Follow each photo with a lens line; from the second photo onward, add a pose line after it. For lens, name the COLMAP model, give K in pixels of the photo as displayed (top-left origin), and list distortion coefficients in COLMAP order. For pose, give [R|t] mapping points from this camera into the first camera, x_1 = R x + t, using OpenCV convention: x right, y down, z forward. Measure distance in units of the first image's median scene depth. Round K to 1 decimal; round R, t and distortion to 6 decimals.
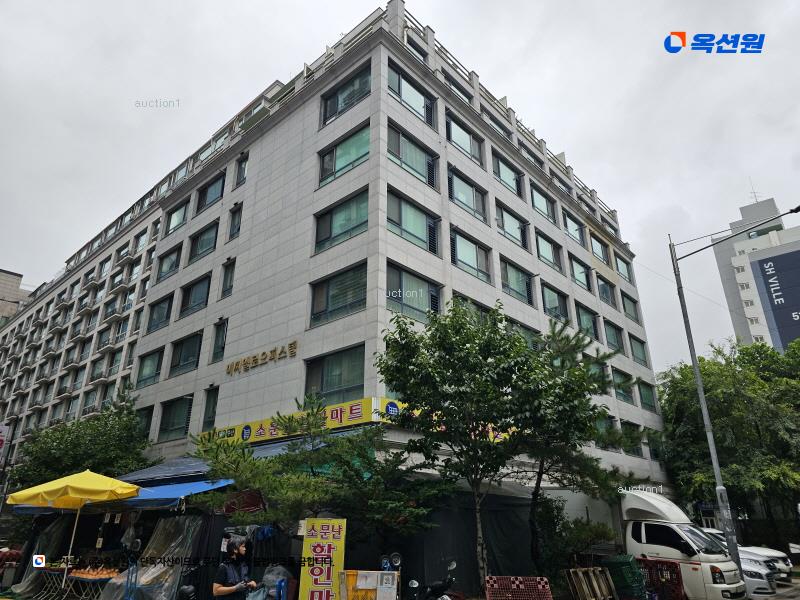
lens RADIAL K [[542.1, 0, 396.8], [0, 542.1, 294.9], [0, 0, 1]] dist [0.093151, -0.088077]
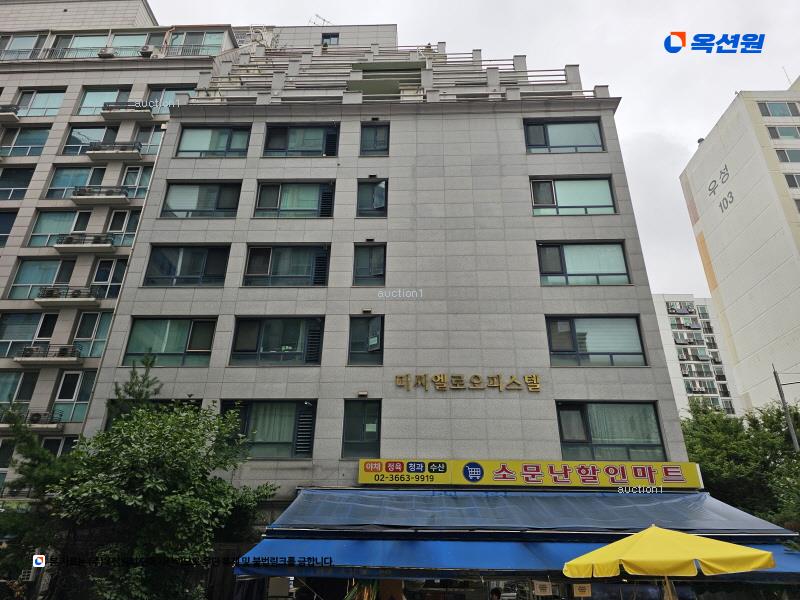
lens RADIAL K [[533.3, 0, 404.1], [0, 533.3, 300.4], [0, 0, 1]] dist [0.083249, -0.084278]
pose [[0.760375, 0.293322, 0.579476, -0.822944], [-0.260232, 0.955053, -0.141963, 0.137611], [-0.595071, -0.042853, 0.802530, 0.398579]]
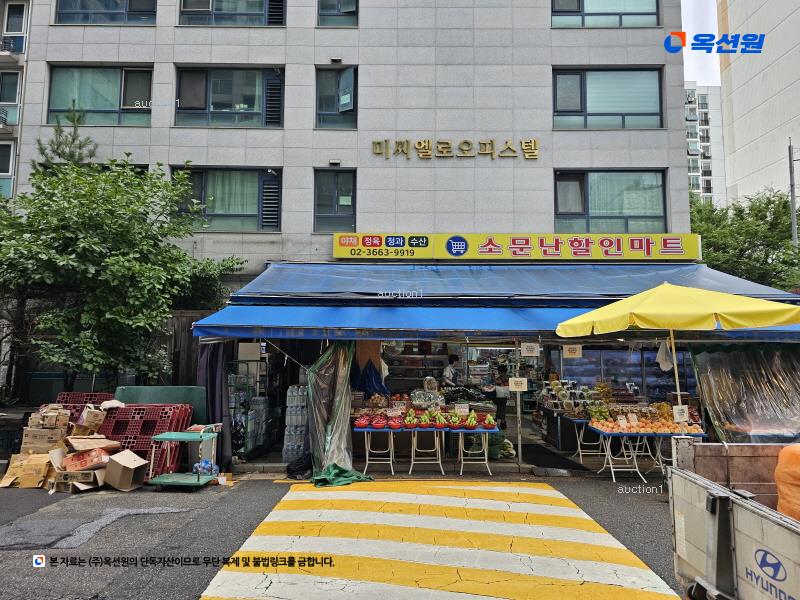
lens RADIAL K [[527.7, 0, 400.0], [0, 527.7, 300.0], [0, 0, 1]] dist [0.089668, -0.089430]
pose [[0.738801, 0.071688, 0.670100, -0.751756], [-0.266240, 0.944491, 0.192493, 0.188070], [-0.619104, -0.320621, 0.716876, 0.467173]]
